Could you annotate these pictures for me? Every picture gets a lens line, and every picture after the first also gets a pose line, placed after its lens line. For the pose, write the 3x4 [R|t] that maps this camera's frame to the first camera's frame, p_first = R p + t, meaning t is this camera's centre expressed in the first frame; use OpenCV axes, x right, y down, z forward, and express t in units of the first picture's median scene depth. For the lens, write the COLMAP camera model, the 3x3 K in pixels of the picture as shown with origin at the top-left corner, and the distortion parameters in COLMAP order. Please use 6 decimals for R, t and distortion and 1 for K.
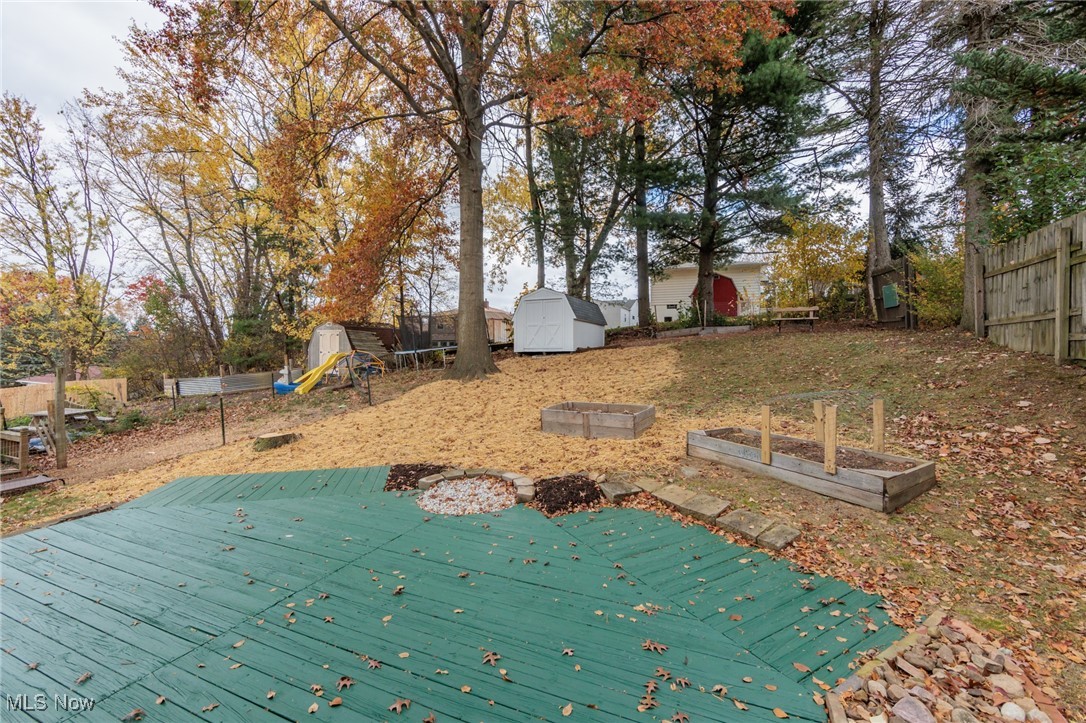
lens RADIAL K [[429.7, 0, 543.5], [0, 429.7, 364.7], [0, 0, 1]] dist [-0.002189, 0.000412]
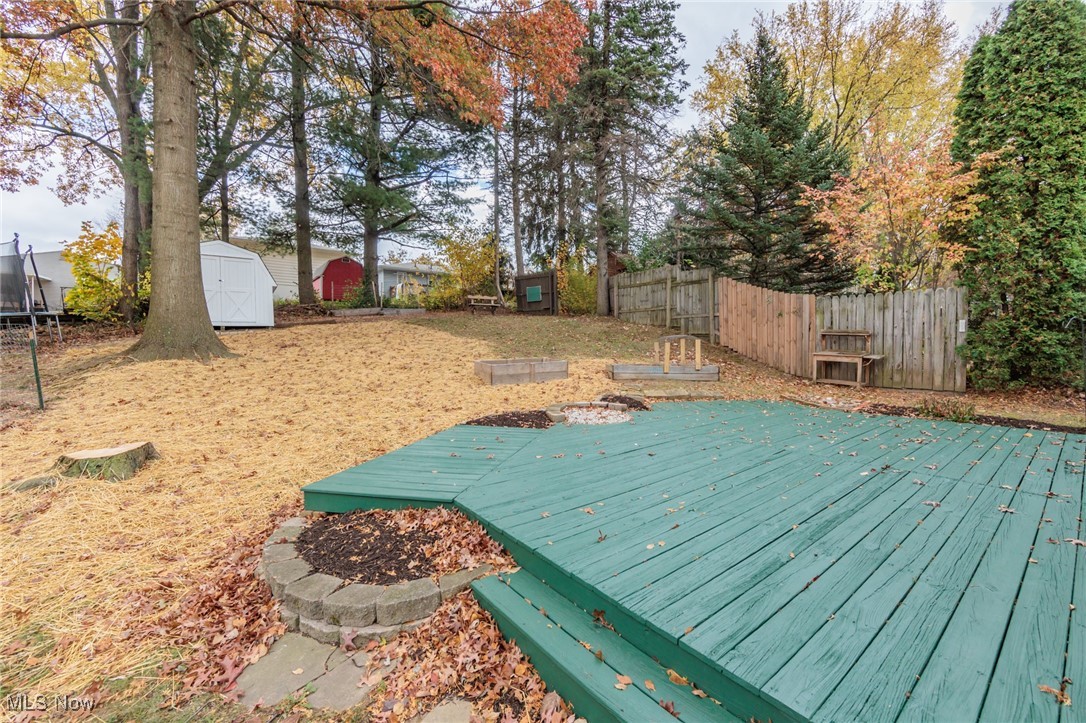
lens RADIAL K [[429.7, 0, 543.0], [0, 429.7, 366.4], [0, 0, 1]] dist [-0.002189, 0.000412]
pose [[0.497598, -0.052337, 0.865828, -0.891198], [0.032100, 0.998605, 0.041915, 0.063847], [-0.866814, 0.006937, 0.498584, 0.321007]]
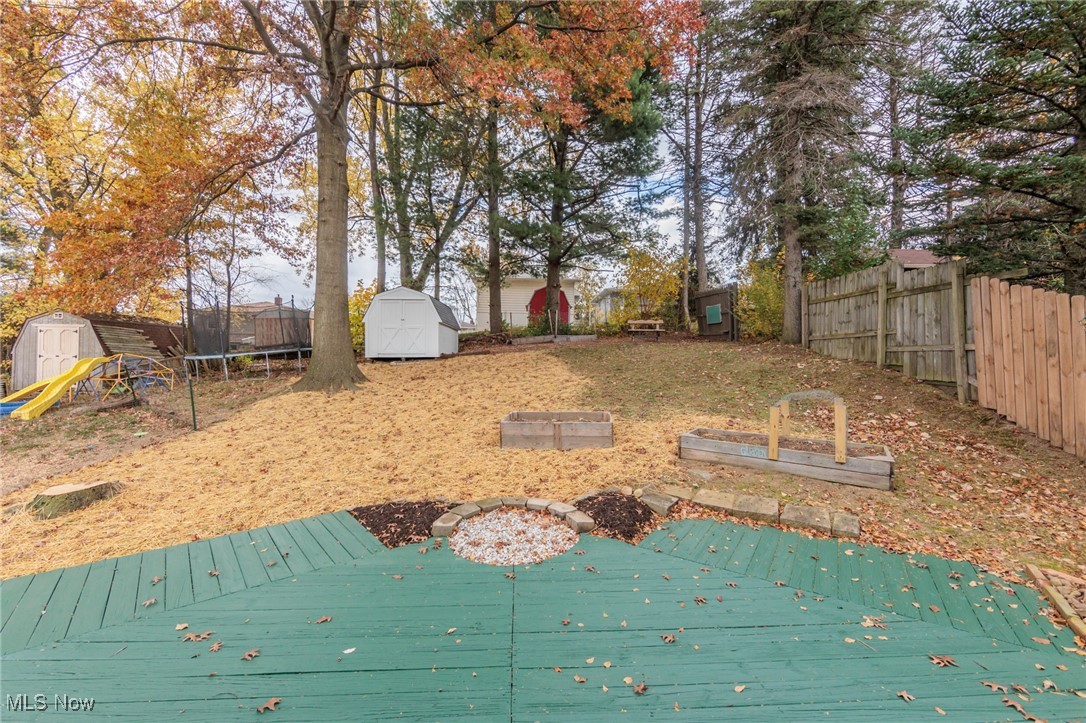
lens RADIAL K [[429.7, 0, 537.3], [0, 429.7, 365.7], [0, 0, 1]] dist [-0.002189, 0.000412]
pose [[0.902595, -0.001845, 0.430487, -0.313372], [0.007394, 0.999910, -0.011218, -0.001747], [-0.430427, 0.013309, 0.902527, 0.162572]]
